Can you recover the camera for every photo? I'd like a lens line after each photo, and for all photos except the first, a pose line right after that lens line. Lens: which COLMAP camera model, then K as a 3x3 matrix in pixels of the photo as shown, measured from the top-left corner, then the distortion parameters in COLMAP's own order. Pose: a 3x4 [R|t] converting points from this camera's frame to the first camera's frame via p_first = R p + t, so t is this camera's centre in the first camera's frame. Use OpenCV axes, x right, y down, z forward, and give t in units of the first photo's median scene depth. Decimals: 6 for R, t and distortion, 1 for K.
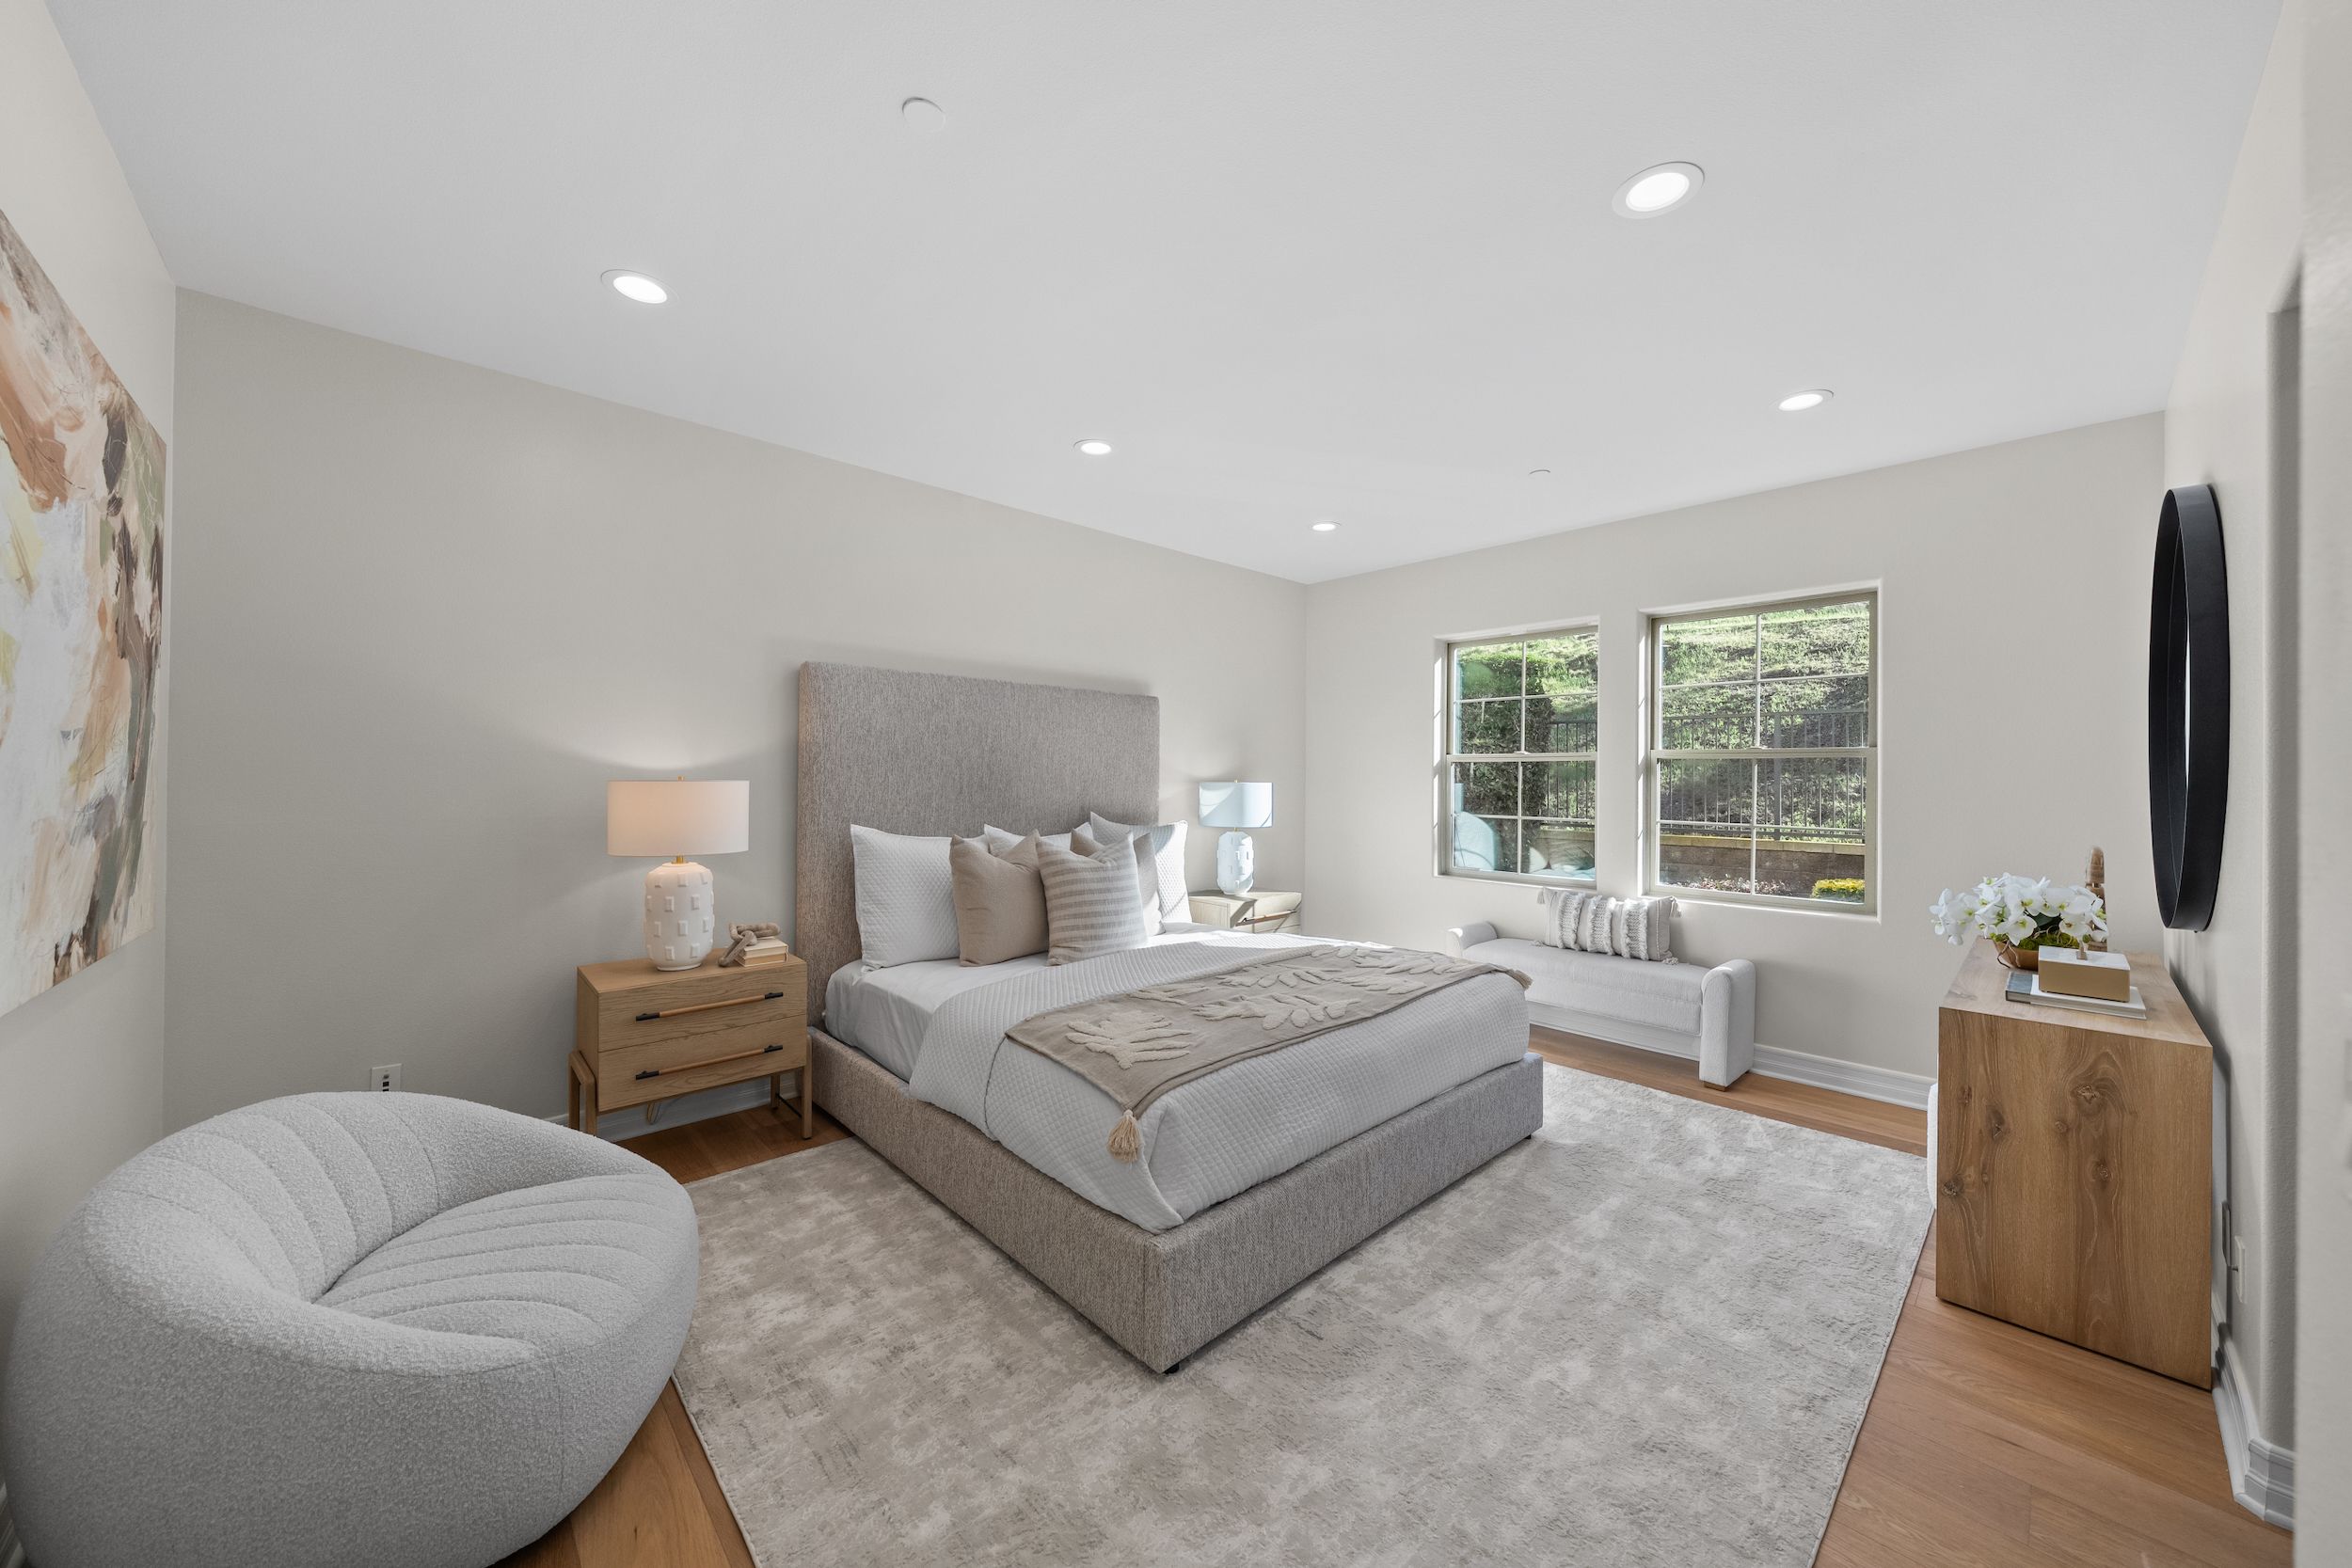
lens RADIAL K [[847.2, 0, 1182.3], [0, 847.2, 773.7], [0, 0, 1]] dist [-0.009314, -0.000035]
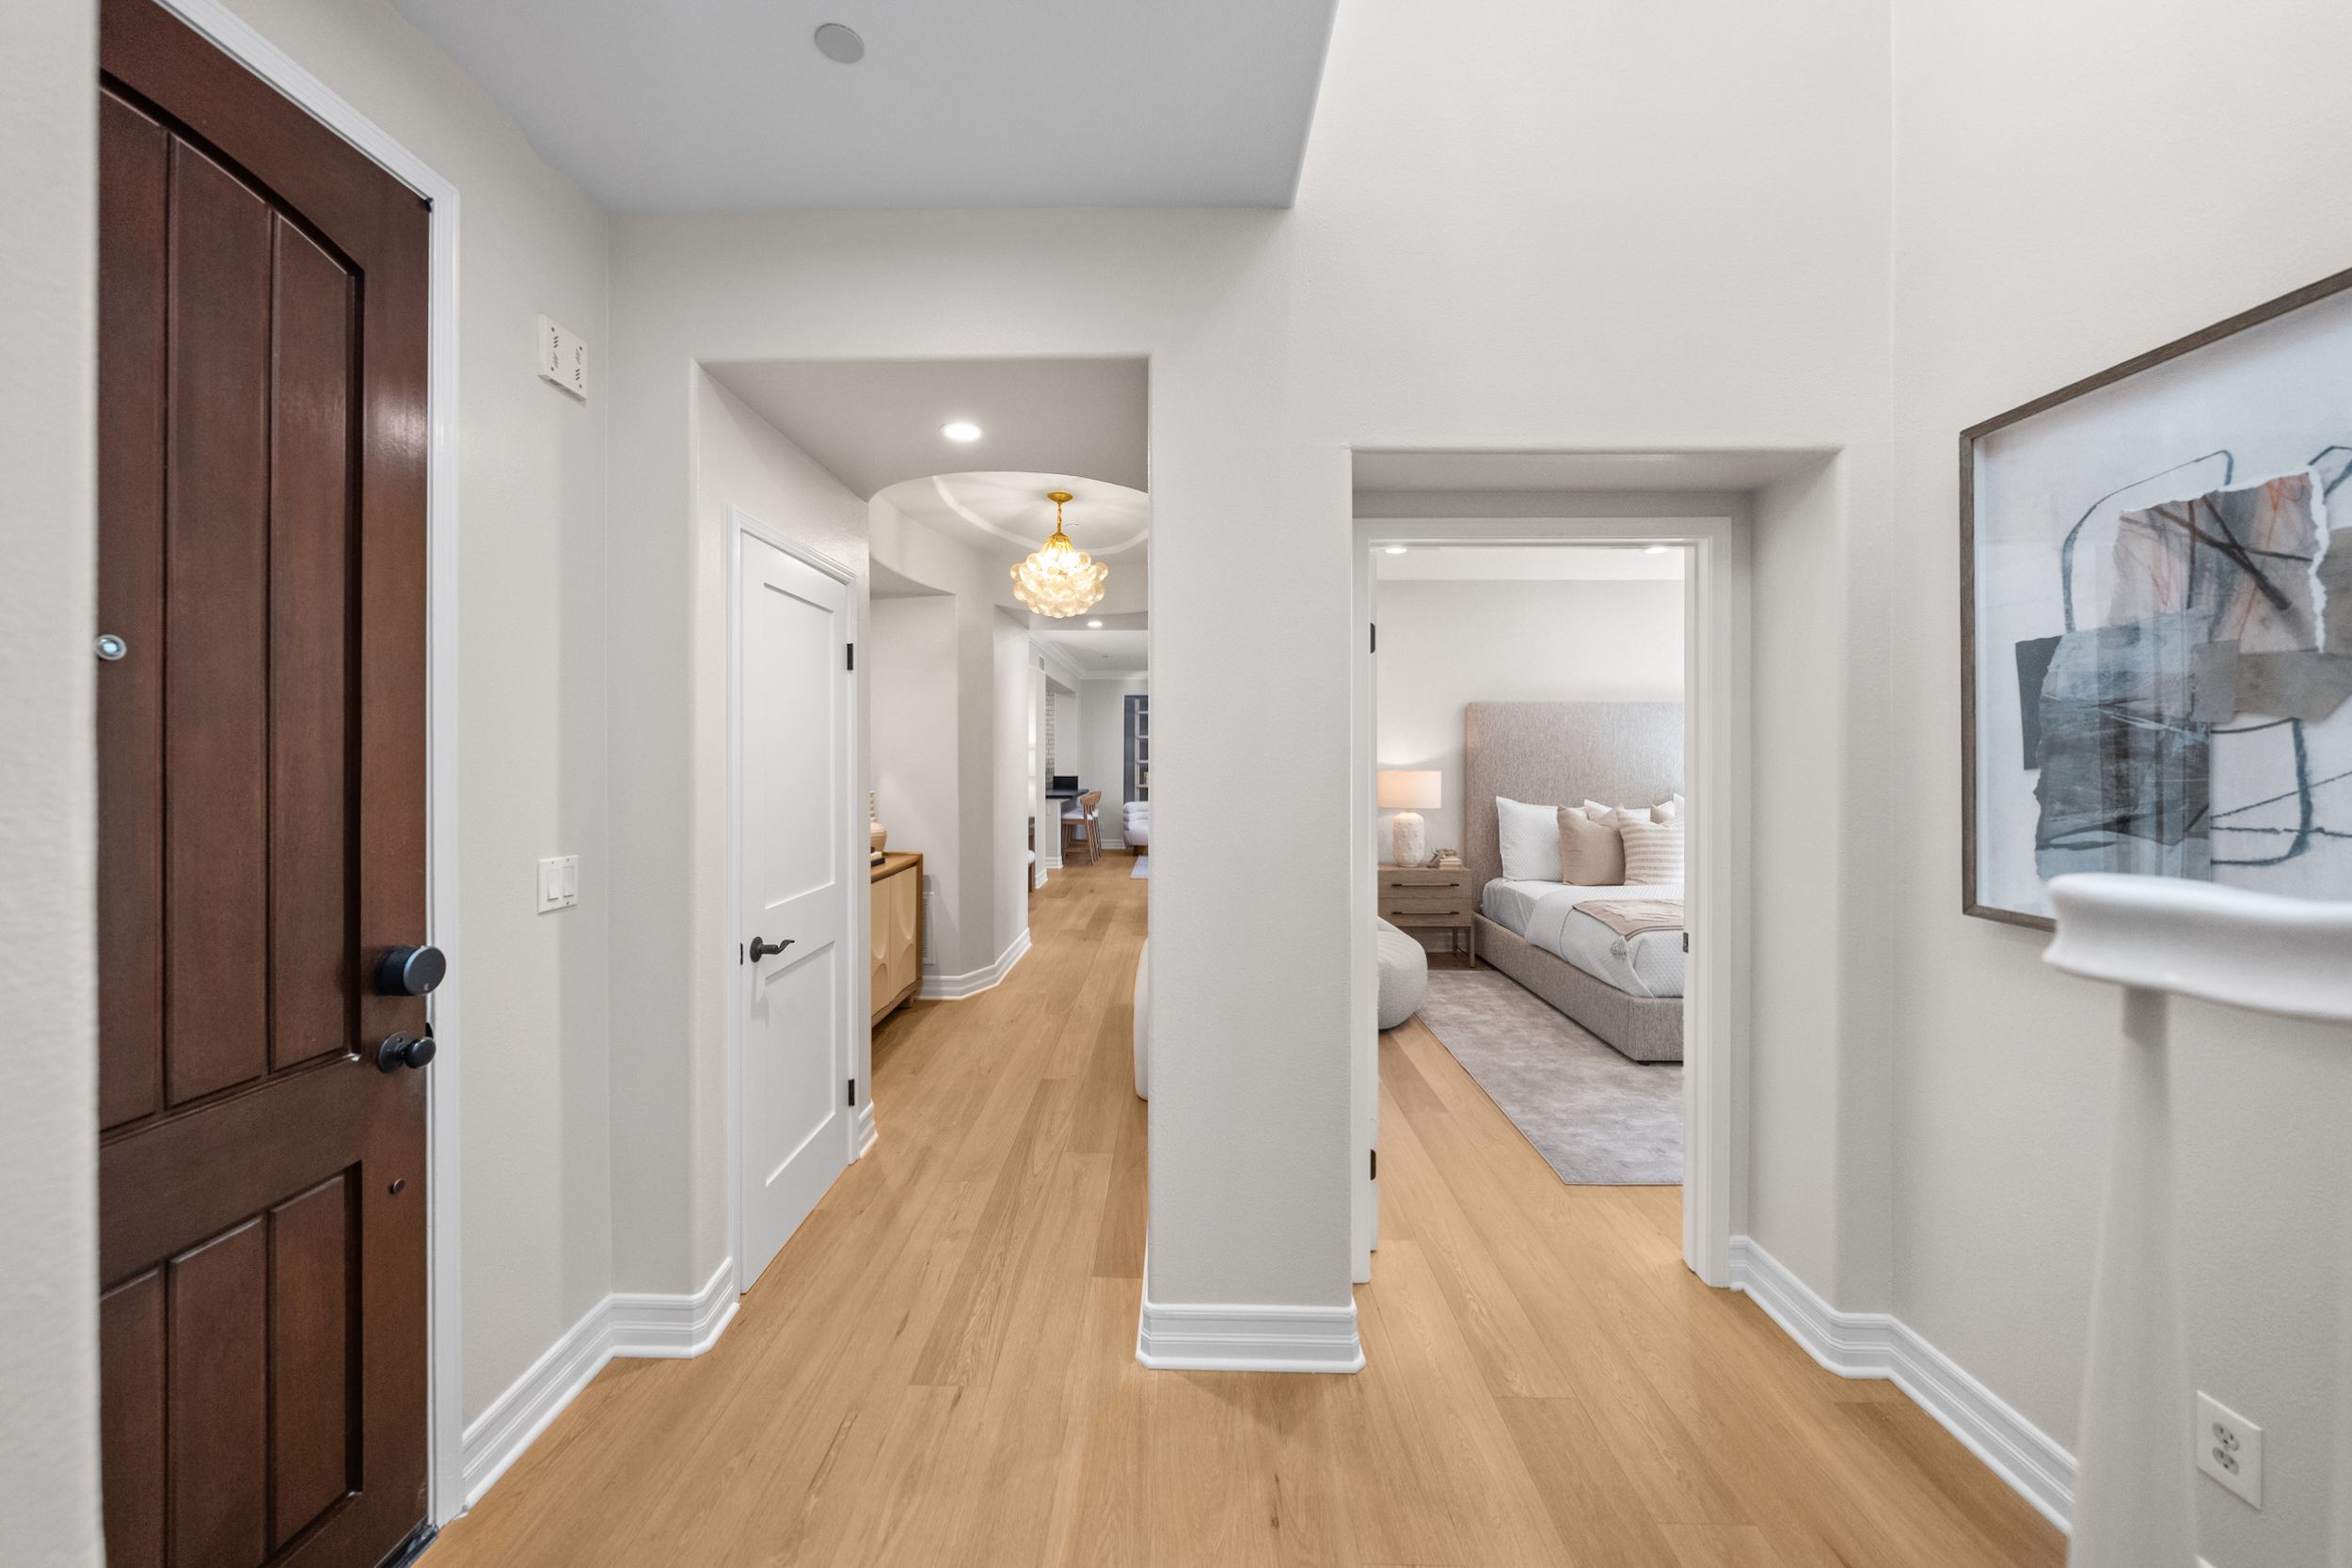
lens RADIAL K [[834.5, 0, 1177.0], [0, 834.5, 759.3], [0, 0, 1]] dist [0.000171, -0.000064]
pose [[0.725154, -0.002024, -0.688583, 0.338404], [0.005601, 0.999980, 0.002959, -0.026763], [0.688563, -0.006003, 0.725151, -0.748832]]
